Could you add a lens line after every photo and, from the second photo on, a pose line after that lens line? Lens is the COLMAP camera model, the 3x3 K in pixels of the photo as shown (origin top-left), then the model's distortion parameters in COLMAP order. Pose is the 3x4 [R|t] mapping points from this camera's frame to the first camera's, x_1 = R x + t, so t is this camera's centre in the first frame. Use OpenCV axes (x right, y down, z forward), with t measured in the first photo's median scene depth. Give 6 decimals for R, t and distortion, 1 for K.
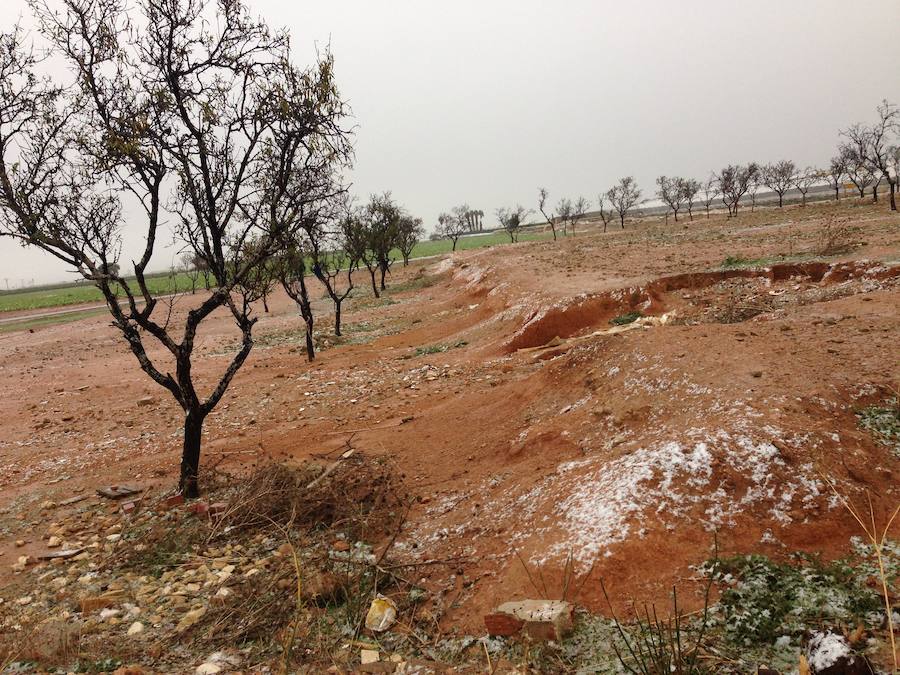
lens RADIAL K [[774.3, 0, 450.0], [0, 774.3, 337.5], [0, 0, 1]] dist [0.049873, -0.004301]
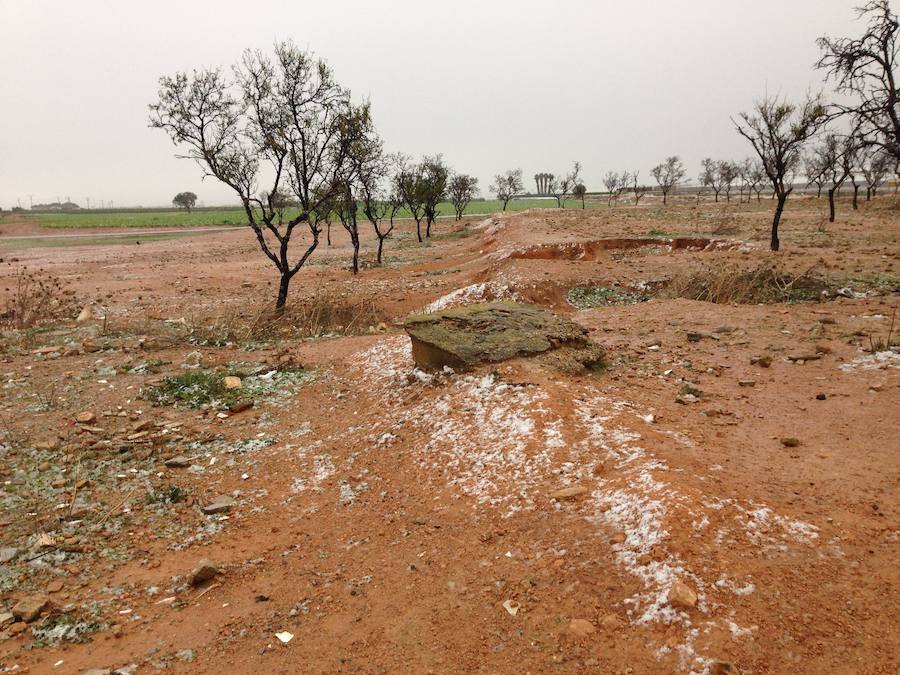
lens RADIAL K [[774.3, 0, 450.0], [0, 774.3, 337.5], [0, 0, 1]] dist [0.049873, -0.004301]
pose [[0.991883, 0.106553, -0.069382, 0.215647], [-0.102715, 0.993092, 0.056724, 0.094381], [0.074947, -0.049137, 0.995976, -0.855433]]
